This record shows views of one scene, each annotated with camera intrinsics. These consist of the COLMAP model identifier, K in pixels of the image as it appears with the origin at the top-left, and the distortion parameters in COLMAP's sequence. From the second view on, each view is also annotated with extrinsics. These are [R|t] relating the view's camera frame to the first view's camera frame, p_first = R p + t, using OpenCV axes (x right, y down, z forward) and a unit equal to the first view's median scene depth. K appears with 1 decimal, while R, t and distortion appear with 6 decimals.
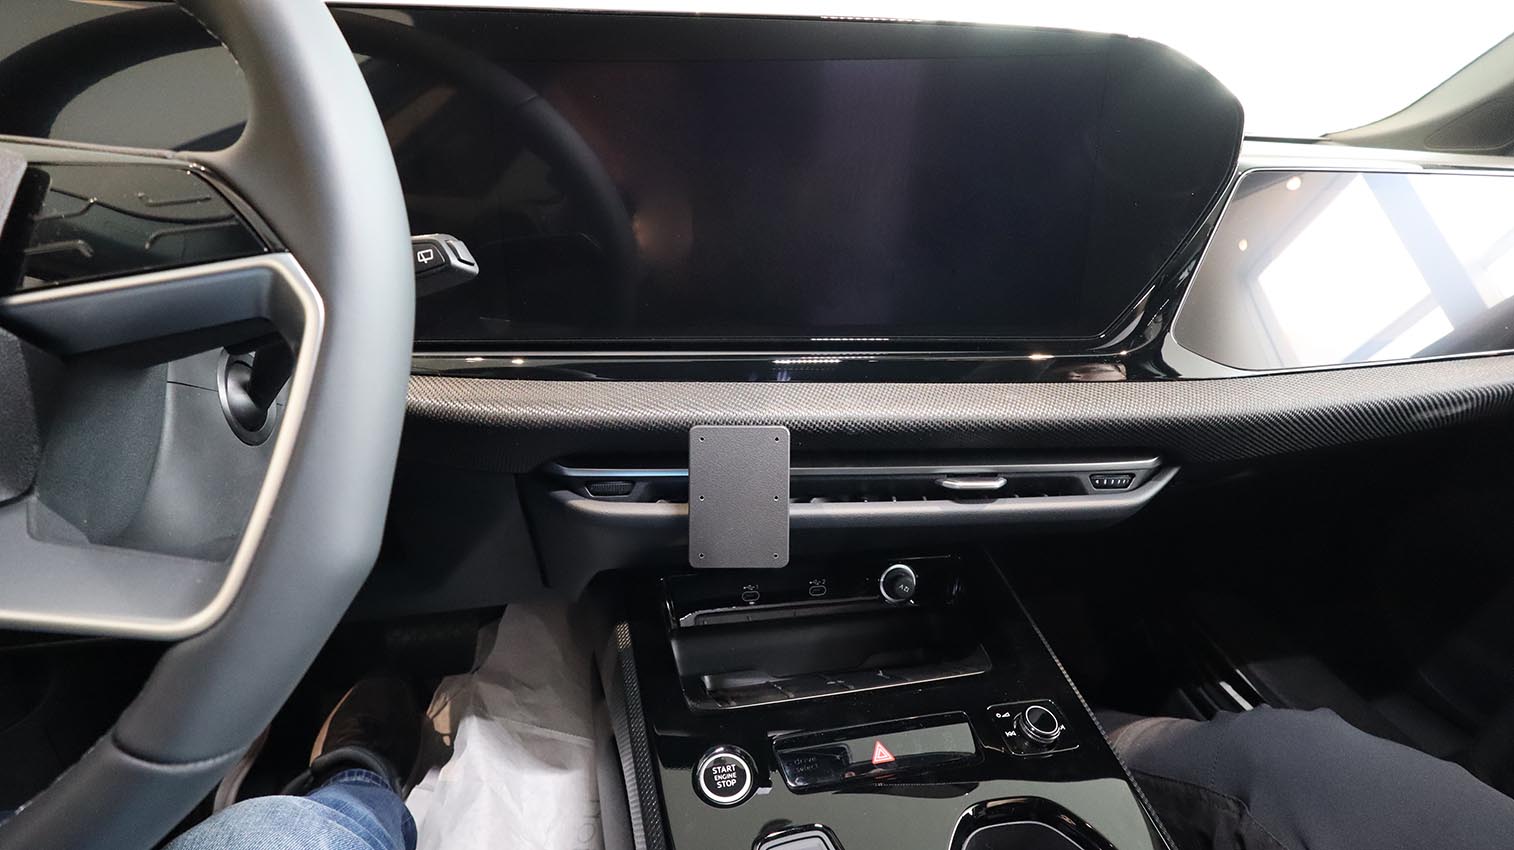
lens RADIAL K [[695.0, 0, 757.0], [0, 695.0, 425.0], [0, 0, 1]] dist [-0.001340, 0.000453]
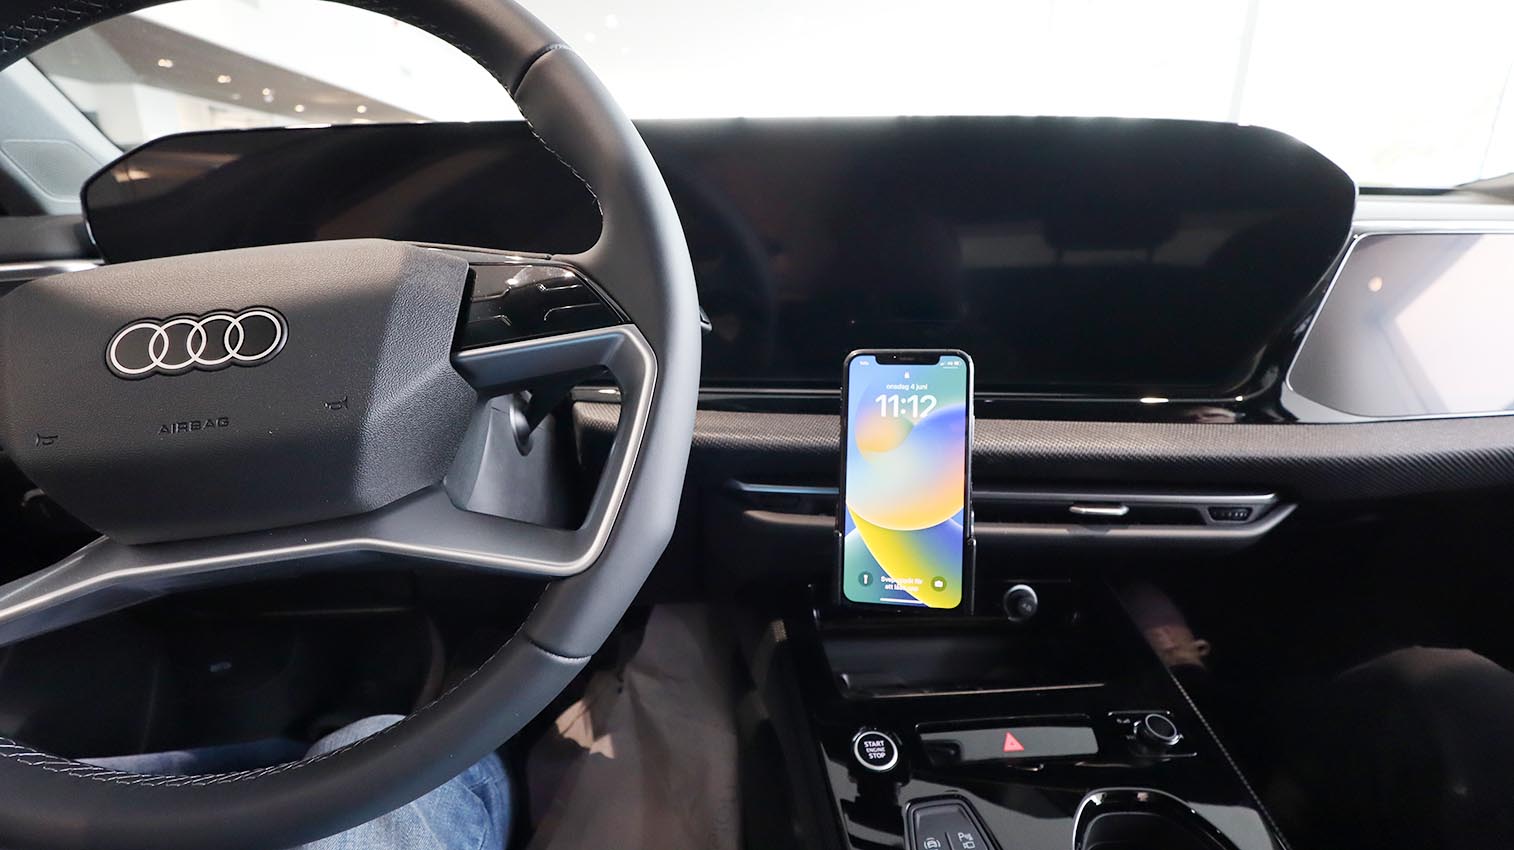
lens RADIAL K [[695.0, 0, 757.0], [0, 695.0, 425.0], [0, 0, 1]] dist [-0.001340, 0.000453]
pose [[0.991216, 0.024551, -0.129952, -0.098372], [-0.030766, 0.998466, -0.046034, 0.014439], [0.128623, 0.049628, 0.990451, -0.207513]]
